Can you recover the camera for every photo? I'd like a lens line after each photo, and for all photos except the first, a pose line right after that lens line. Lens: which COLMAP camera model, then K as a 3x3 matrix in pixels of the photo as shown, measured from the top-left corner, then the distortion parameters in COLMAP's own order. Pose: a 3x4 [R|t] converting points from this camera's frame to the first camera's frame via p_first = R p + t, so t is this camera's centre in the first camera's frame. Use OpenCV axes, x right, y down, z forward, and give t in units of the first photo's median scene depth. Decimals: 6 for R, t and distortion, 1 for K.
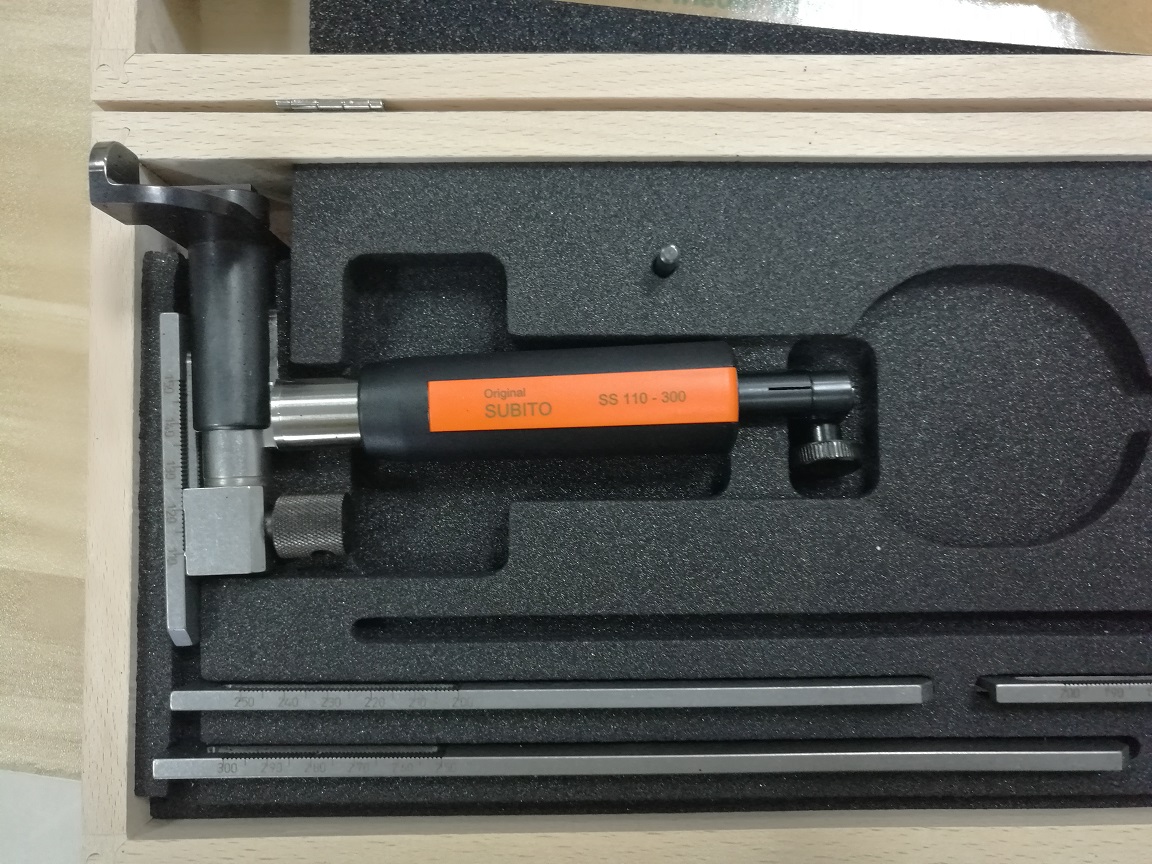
lens RADIAL K [[945.3, 0, 614.3], [0, 945.3, 431.0], [0, 0, 1]] dist [-0.038229, 0.121082]
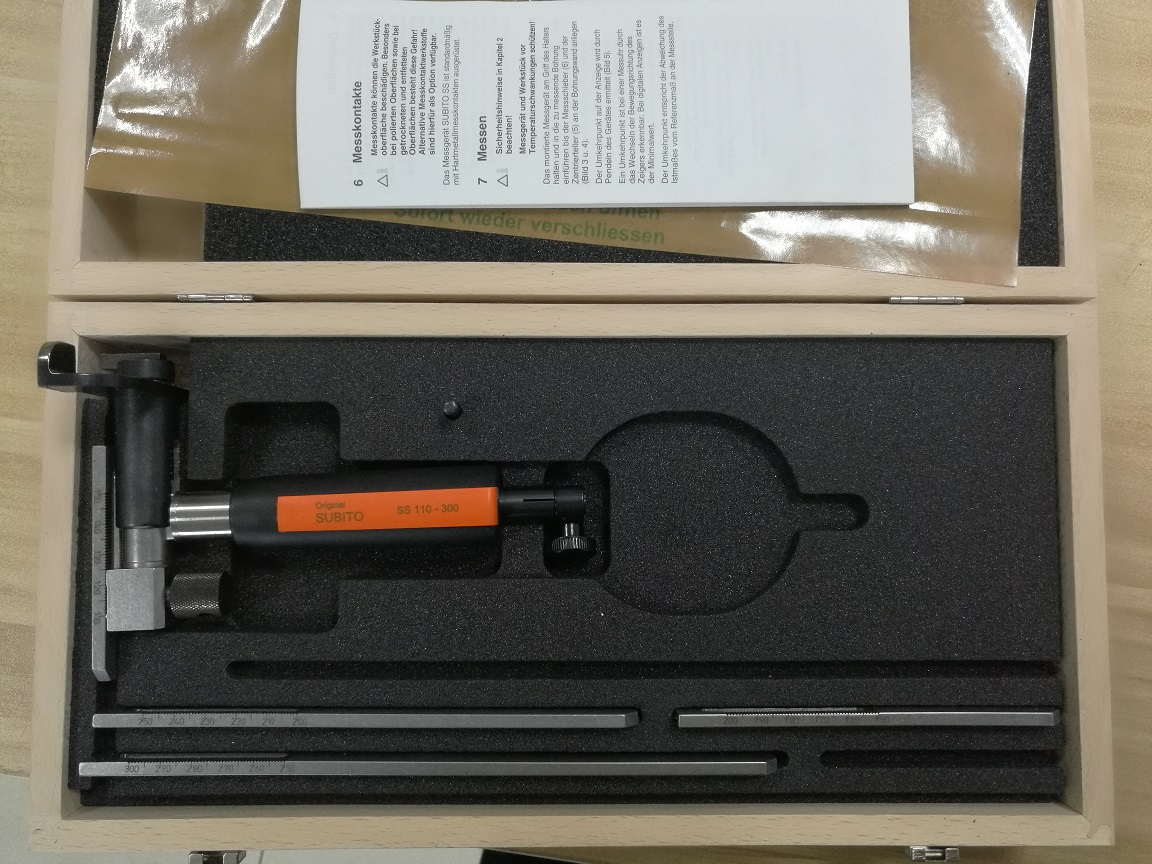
lens RADIAL K [[945.3, 0, 614.3], [0, 945.3, 431.0], [0, 0, 1]] dist [-0.038229, 0.121082]
pose [[0.999796, 0.005819, -0.019330, 0.328615], [-0.006160, 0.999826, -0.017615, -0.125406], [0.019224, 0.017731, 0.999658, -0.405173]]
